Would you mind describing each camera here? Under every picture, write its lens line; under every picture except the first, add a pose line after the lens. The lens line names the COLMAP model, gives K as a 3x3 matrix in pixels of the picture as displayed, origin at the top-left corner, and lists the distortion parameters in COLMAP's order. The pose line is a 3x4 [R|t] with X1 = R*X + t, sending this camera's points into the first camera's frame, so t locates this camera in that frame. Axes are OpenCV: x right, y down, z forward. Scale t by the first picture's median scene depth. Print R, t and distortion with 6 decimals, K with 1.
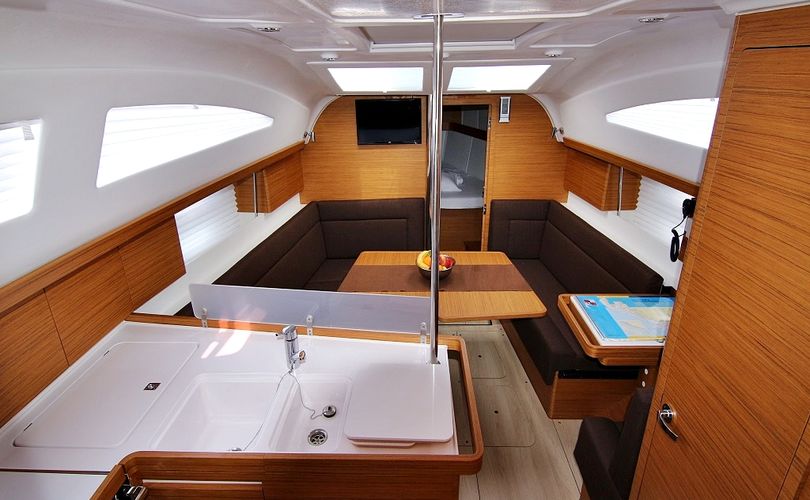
lens RADIAL K [[423.3, 0, 422.2], [0, 423.3, 195.4], [0, 0, 1]] dist [-0.020785, -0.000234]
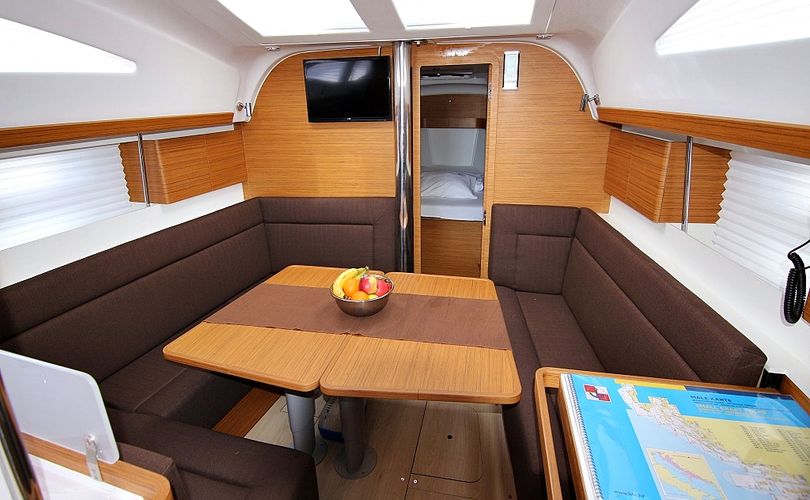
lens RADIAL K [[413.2, 0, 429.6], [0, 413.2, 208.6], [0, 0, 1]] dist [-0.020822, -0.001173]
pose [[0.984755, 0.038922, -0.169534, 0.202871], [-0.044025, 0.998681, -0.026440, 0.046114], [0.168281, 0.033500, 0.985170, 0.359272]]
